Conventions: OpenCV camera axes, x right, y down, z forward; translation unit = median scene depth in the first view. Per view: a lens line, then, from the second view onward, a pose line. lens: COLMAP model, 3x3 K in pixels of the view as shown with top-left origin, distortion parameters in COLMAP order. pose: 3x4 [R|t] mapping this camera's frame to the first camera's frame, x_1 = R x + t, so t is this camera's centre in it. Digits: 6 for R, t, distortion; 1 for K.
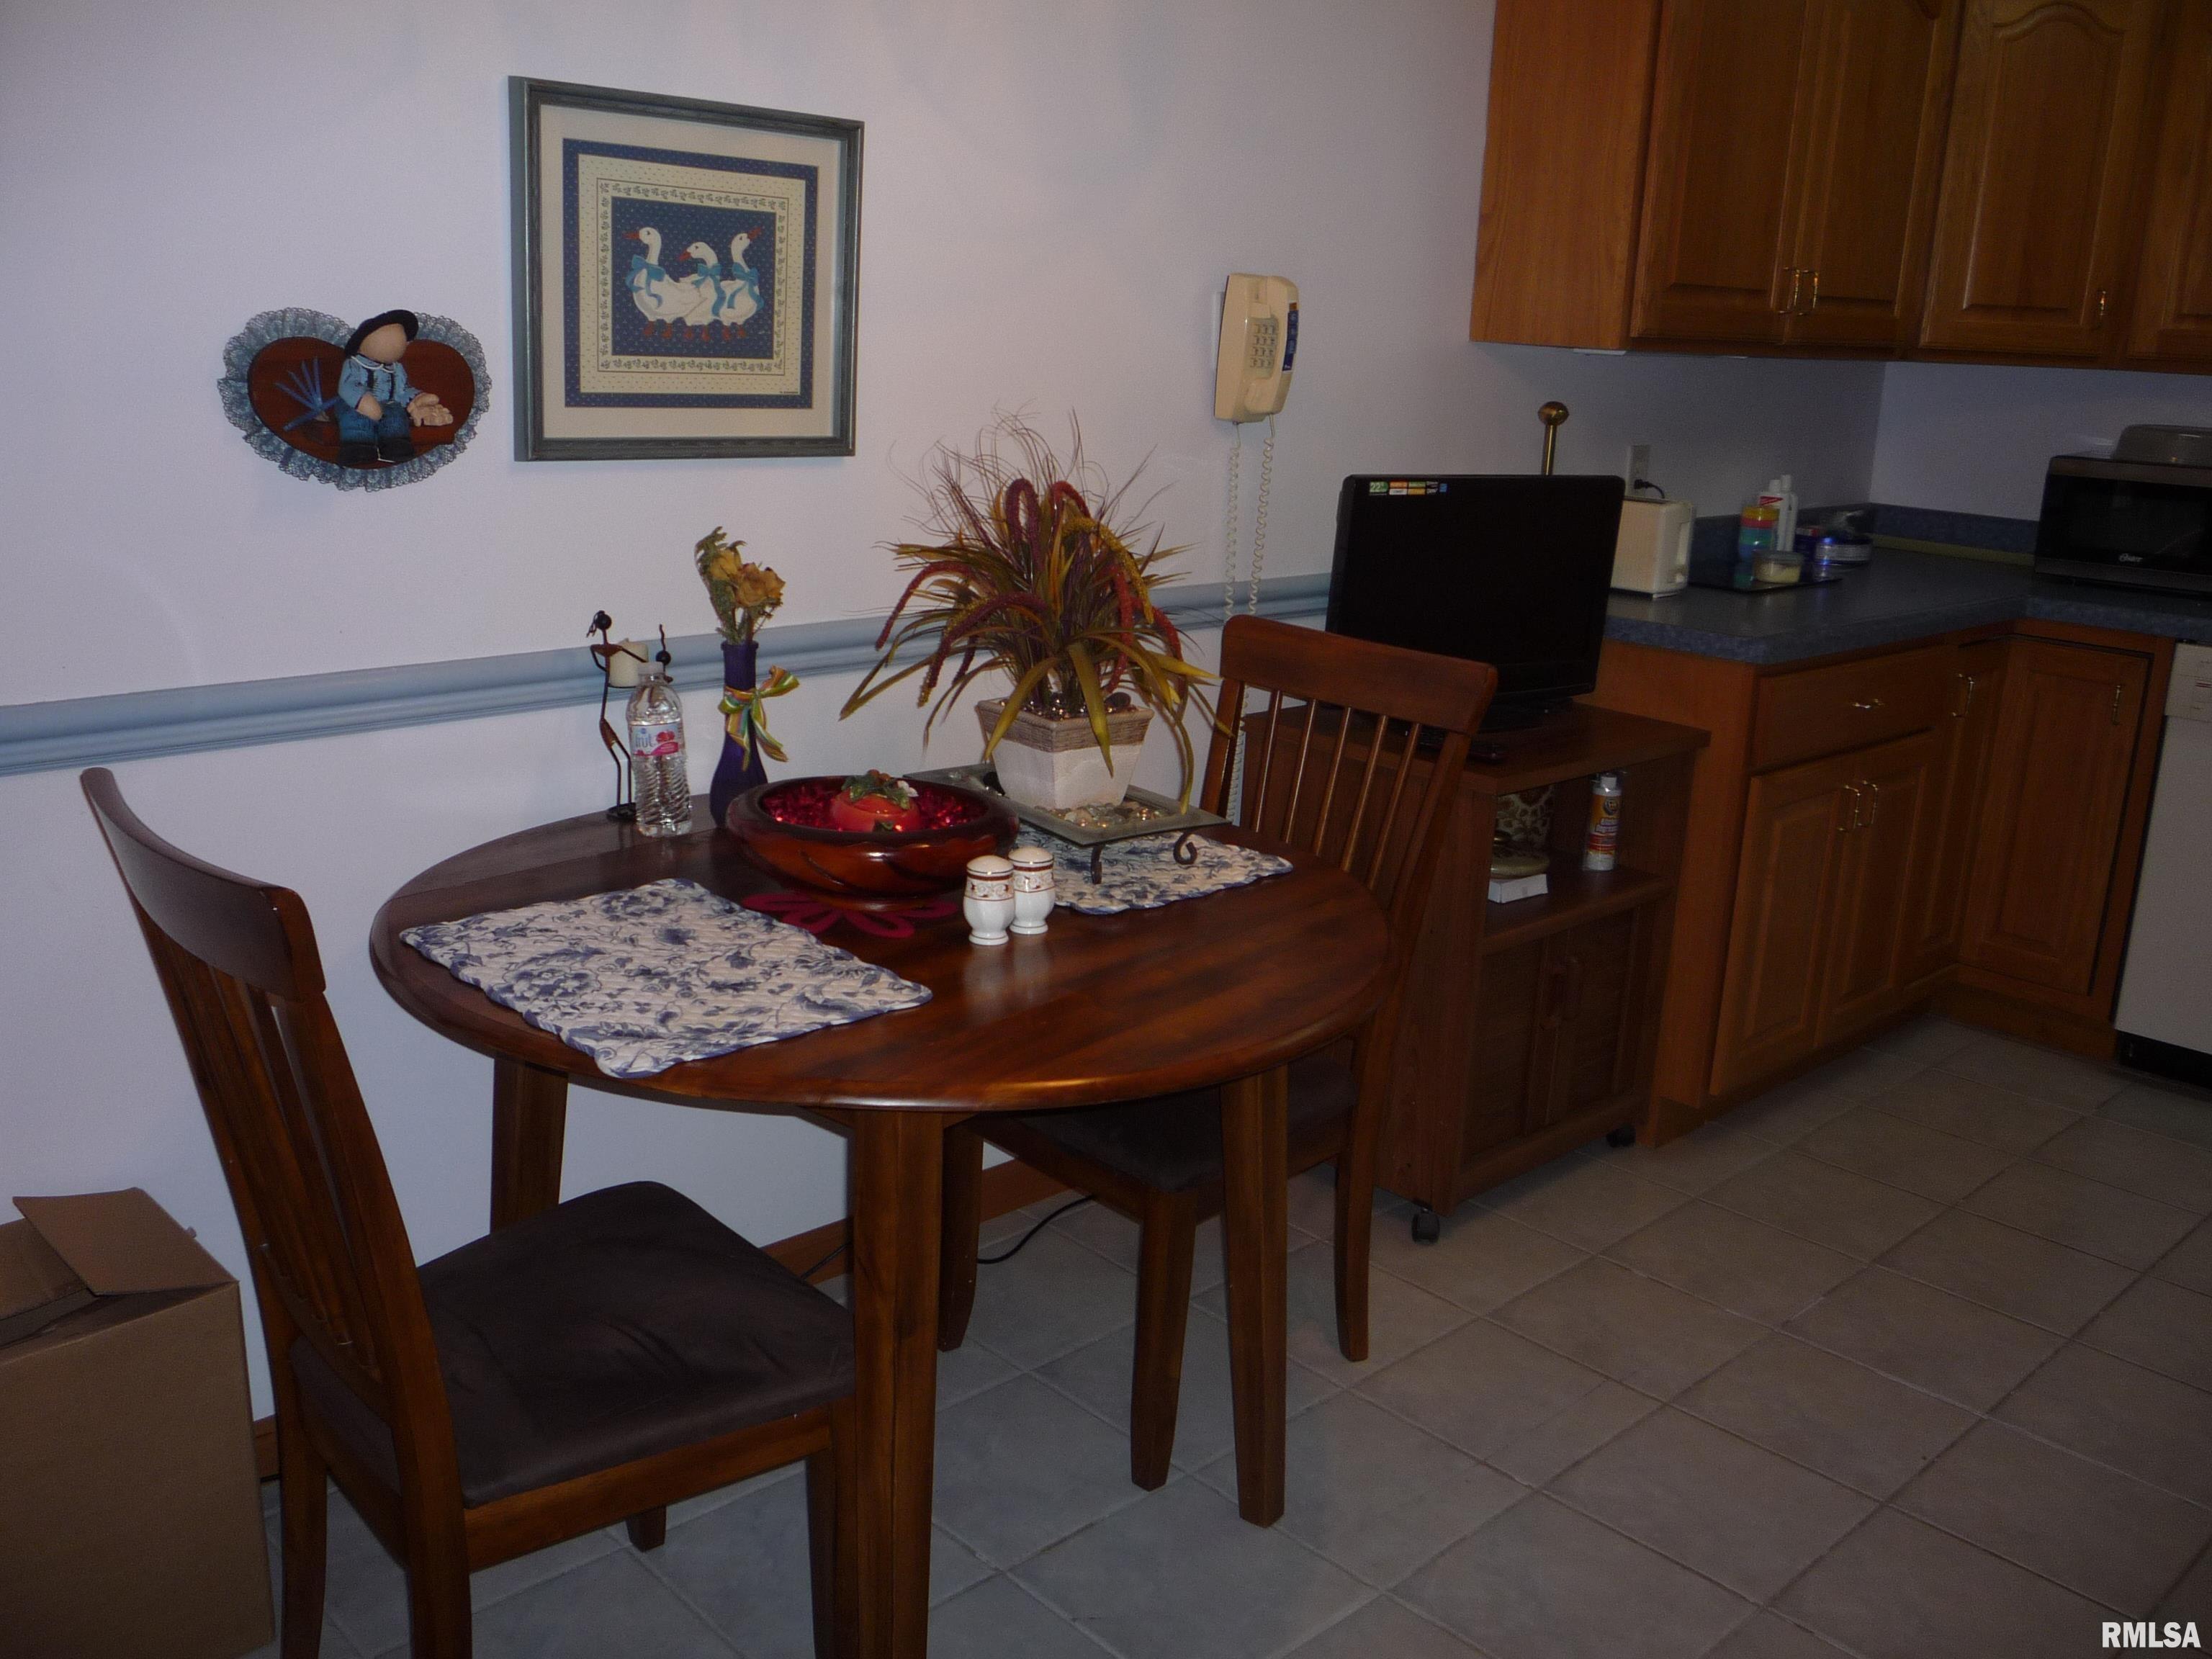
lens RADIAL K [[1951.7, 0, 1106.0], [0, 1951.7, 829.5], [0, 0, 1]] dist [-0.045505, 0.020923]
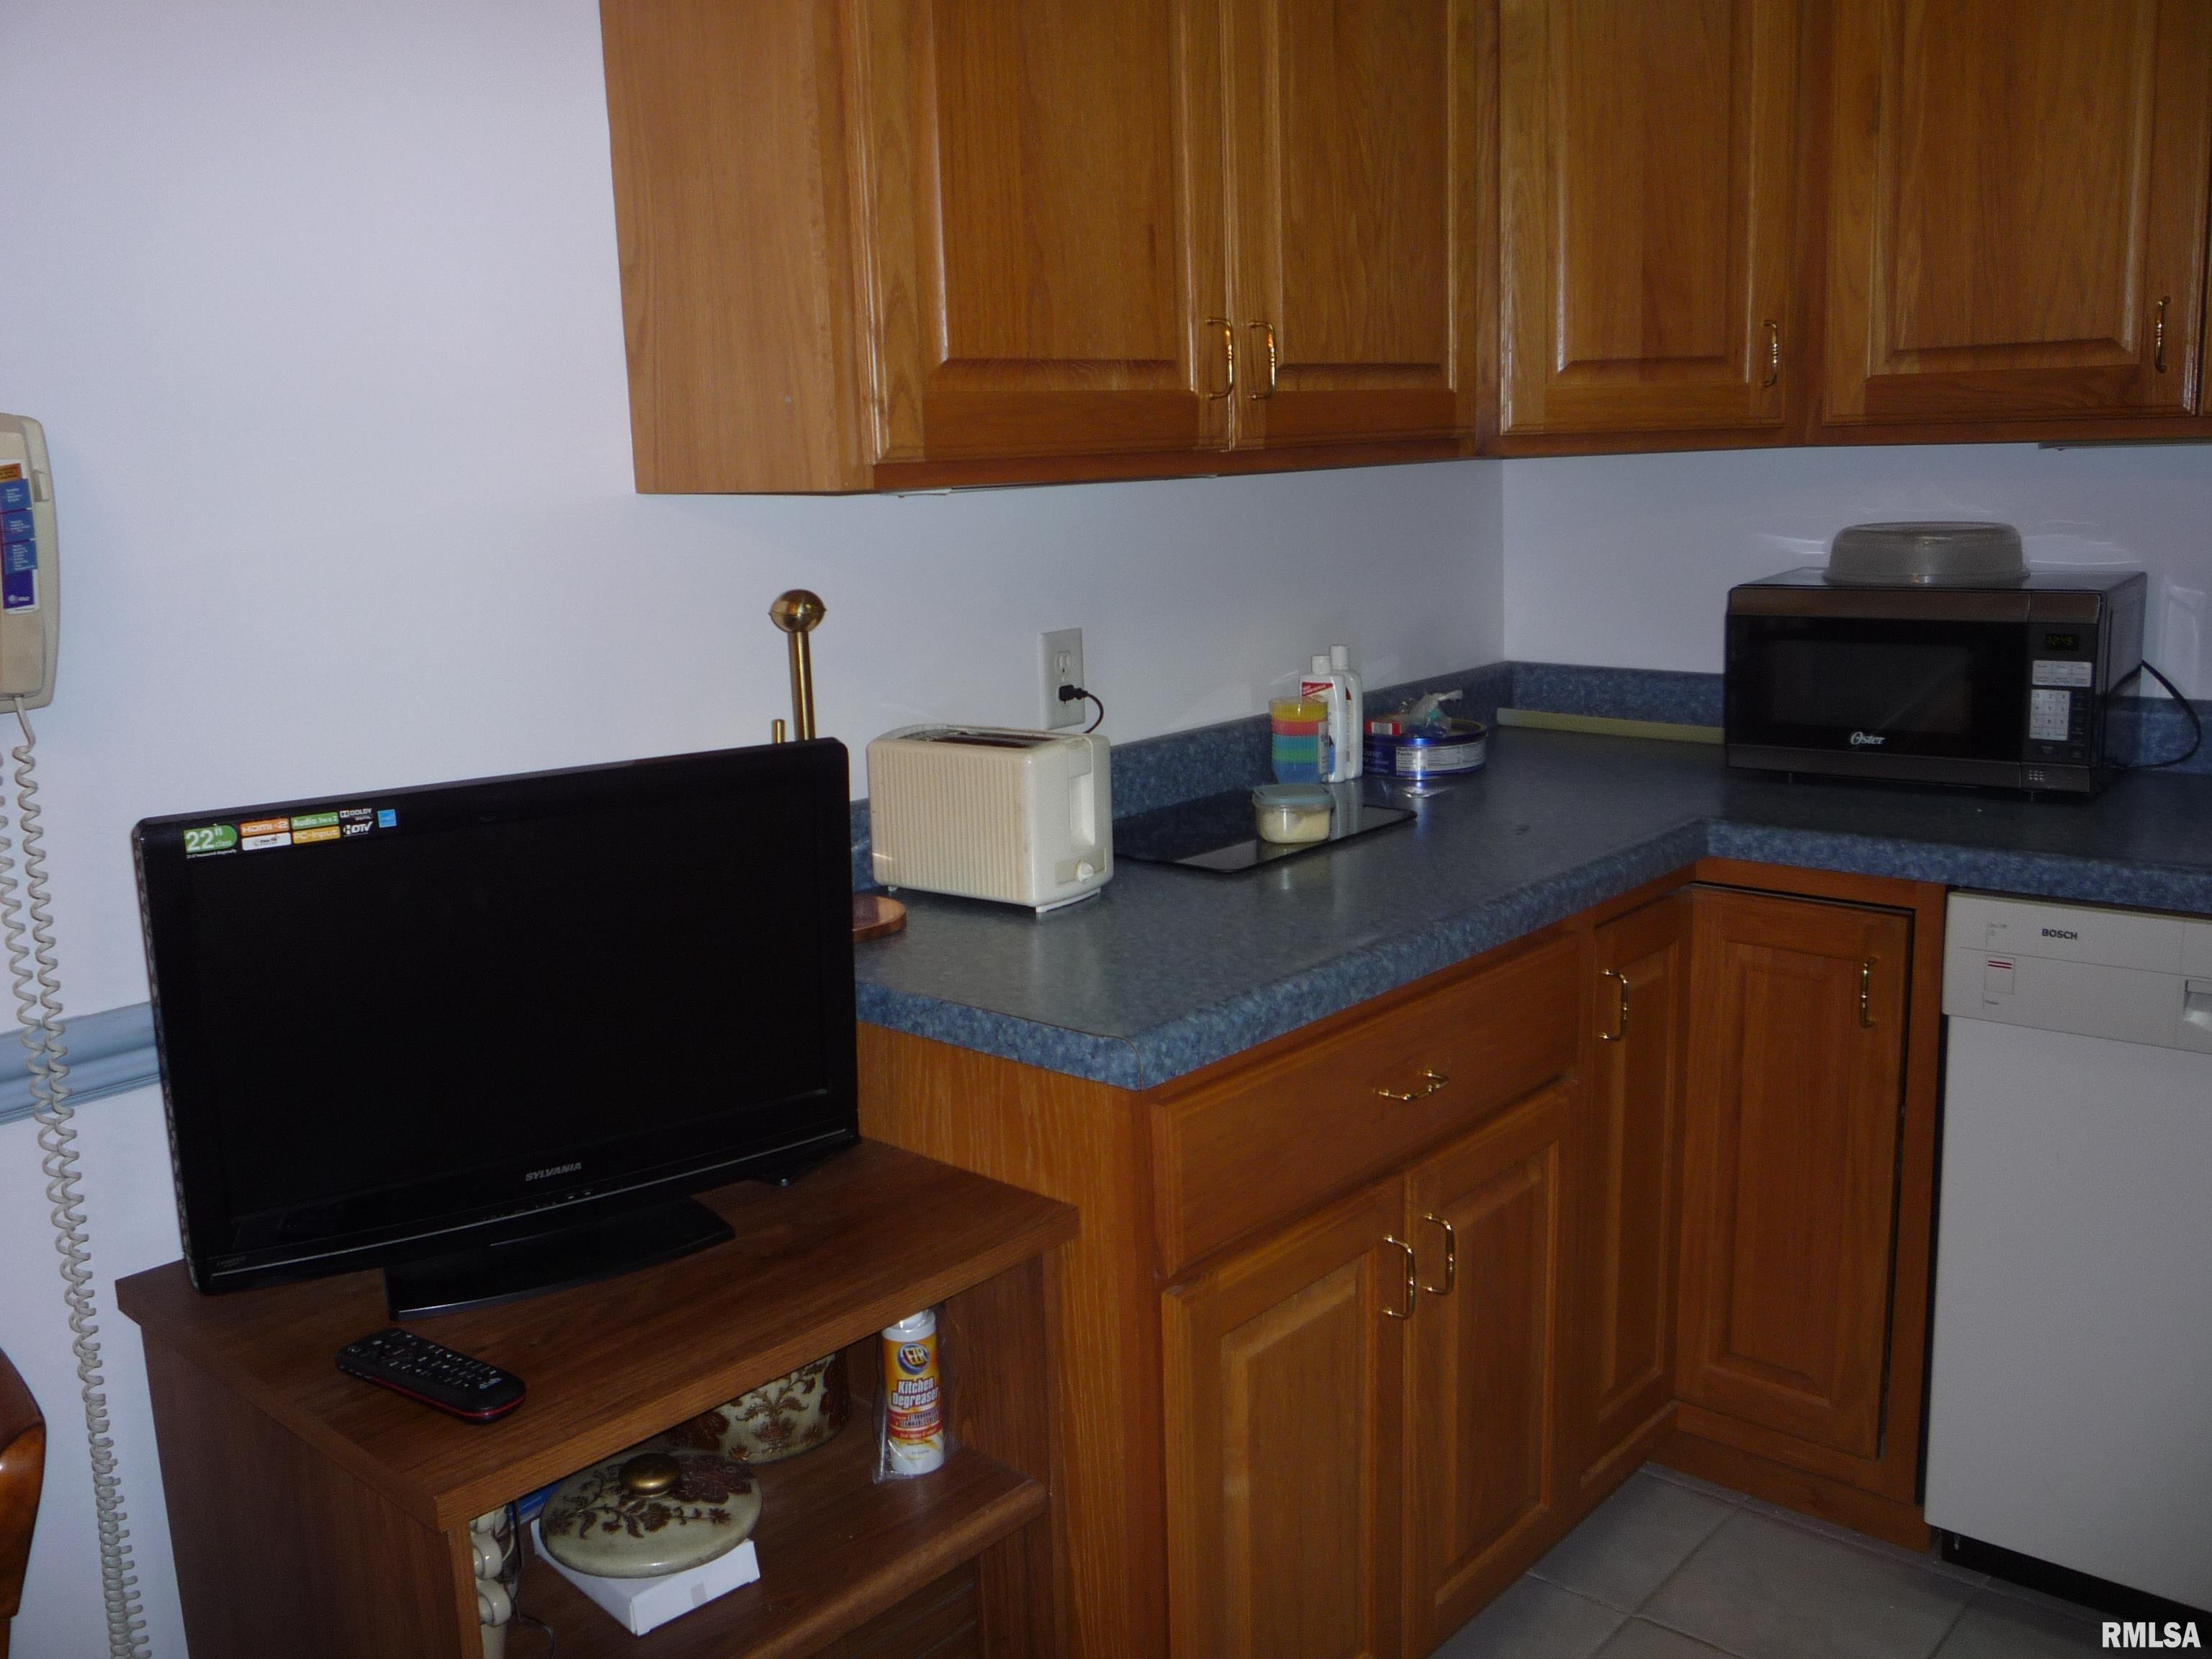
lens RADIAL K [[1951.7, 0, 1106.0], [0, 1951.7, 829.5], [0, 0, 1]] dist [-0.045505, 0.020923]
pose [[0.993187, -0.091278, 0.072446, 0.252141], [0.095909, 0.993378, -0.063251, -0.101318], [-0.066193, 0.069769, 0.995365, 0.415514]]
